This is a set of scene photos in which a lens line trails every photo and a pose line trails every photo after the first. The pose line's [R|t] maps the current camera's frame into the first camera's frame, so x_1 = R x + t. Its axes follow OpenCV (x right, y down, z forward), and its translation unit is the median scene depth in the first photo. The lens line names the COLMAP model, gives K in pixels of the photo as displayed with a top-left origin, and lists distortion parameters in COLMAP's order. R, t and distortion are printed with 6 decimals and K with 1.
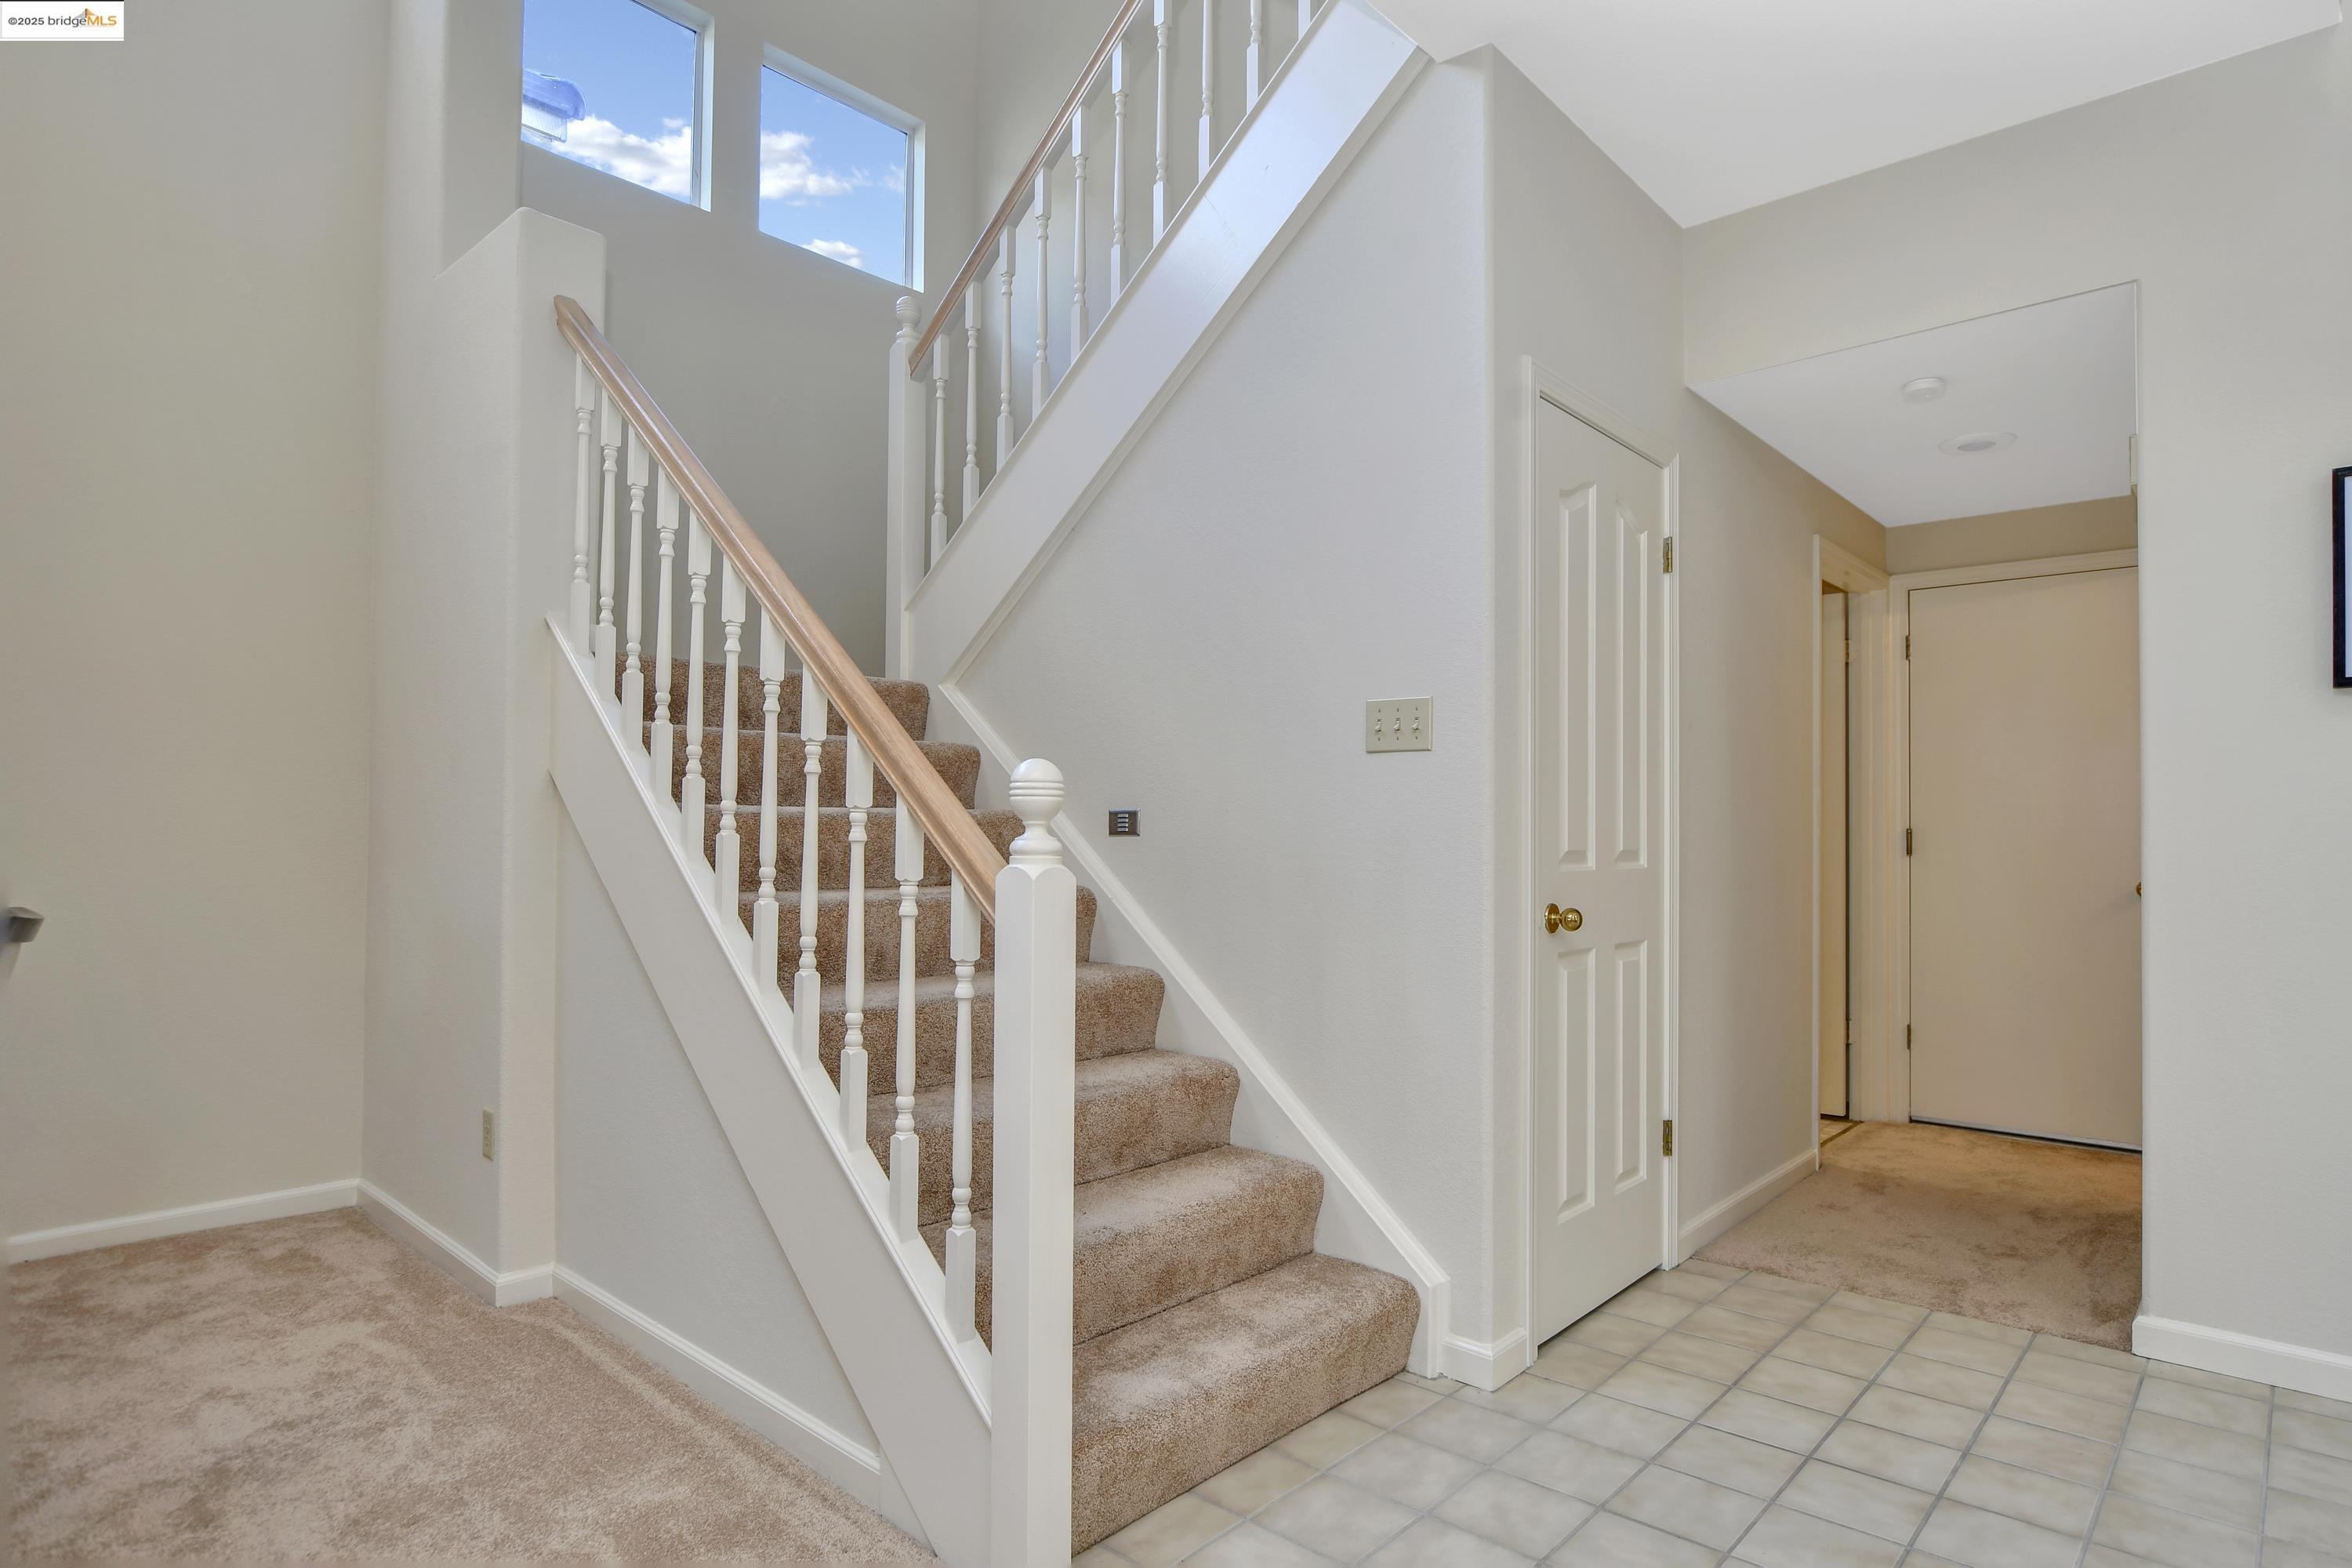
lens RADIAL K [[1258.9, 0, 1208.1], [0, 1258.9, 801.1], [0, 0, 1]] dist [-0.016657, 0.000835]
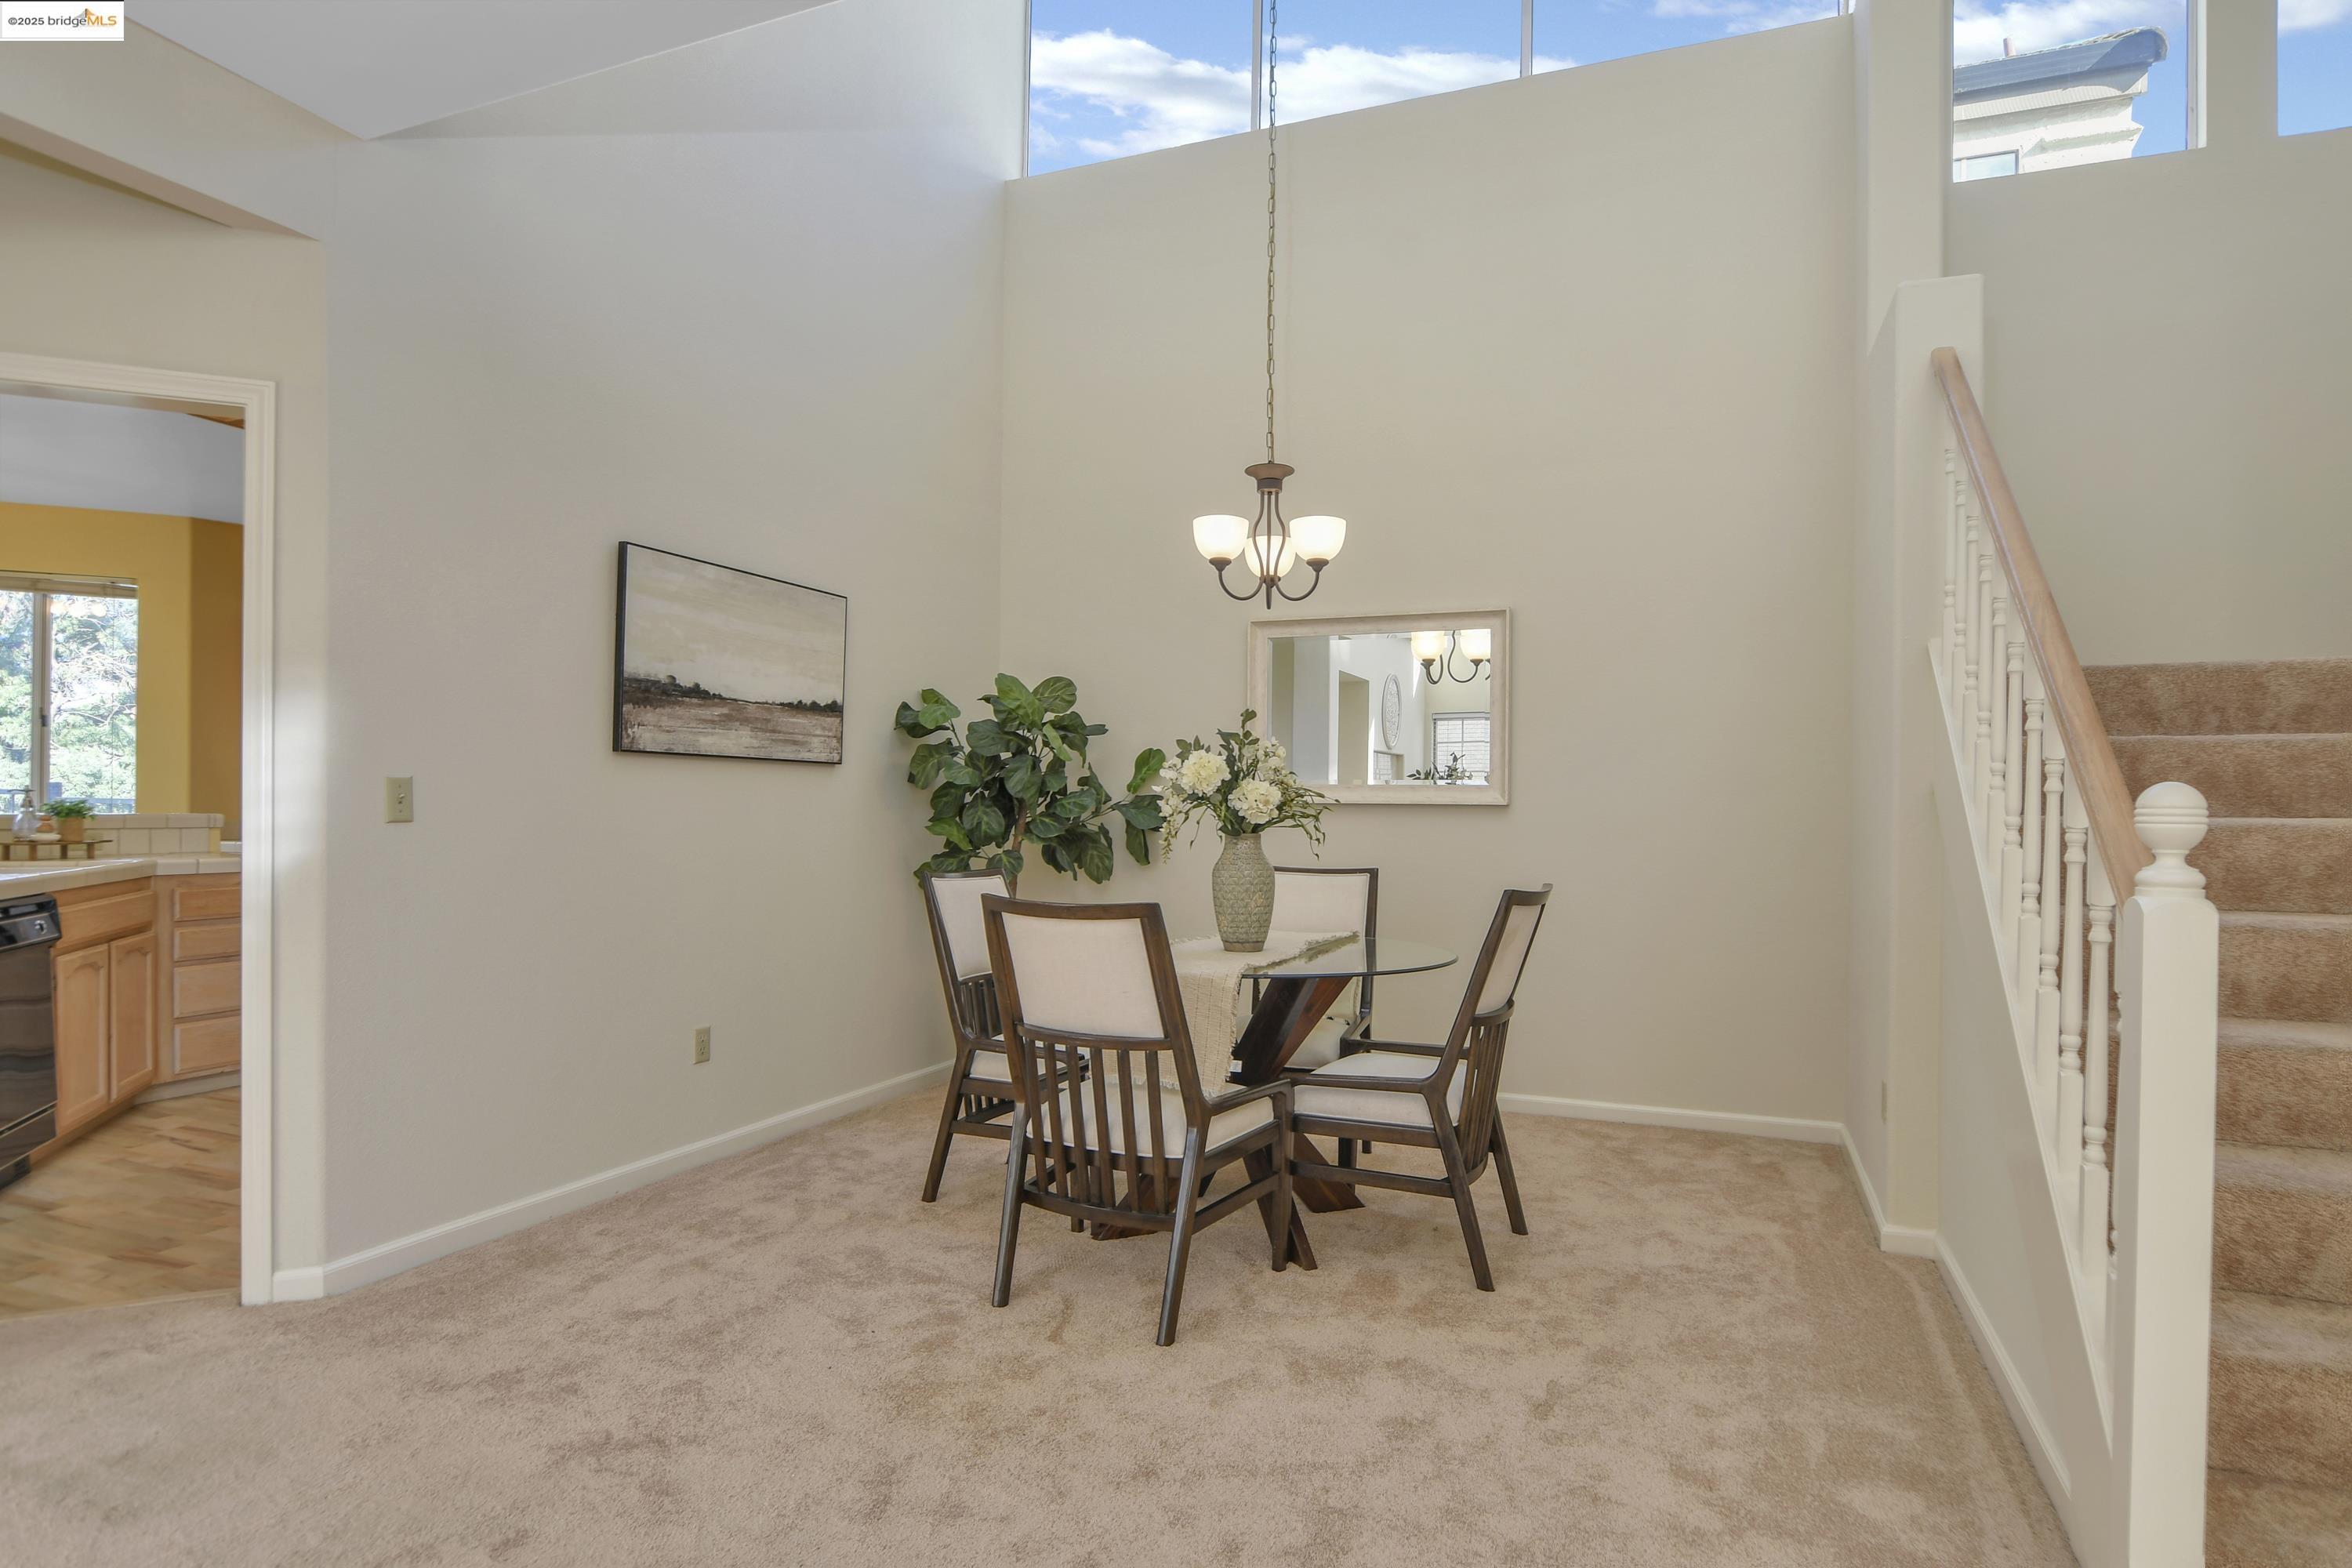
lens RADIAL K [[1258.9, 0, 1208.1], [0, 1258.9, 801.1], [0, 0, 1]] dist [-0.016657, 0.000835]
pose [[0.356166, -0.003761, -0.934415, 0.309183], [0.012423, 0.999923, 0.000710, -0.019682], [0.934340, -0.011861, 0.356186, 0.014330]]
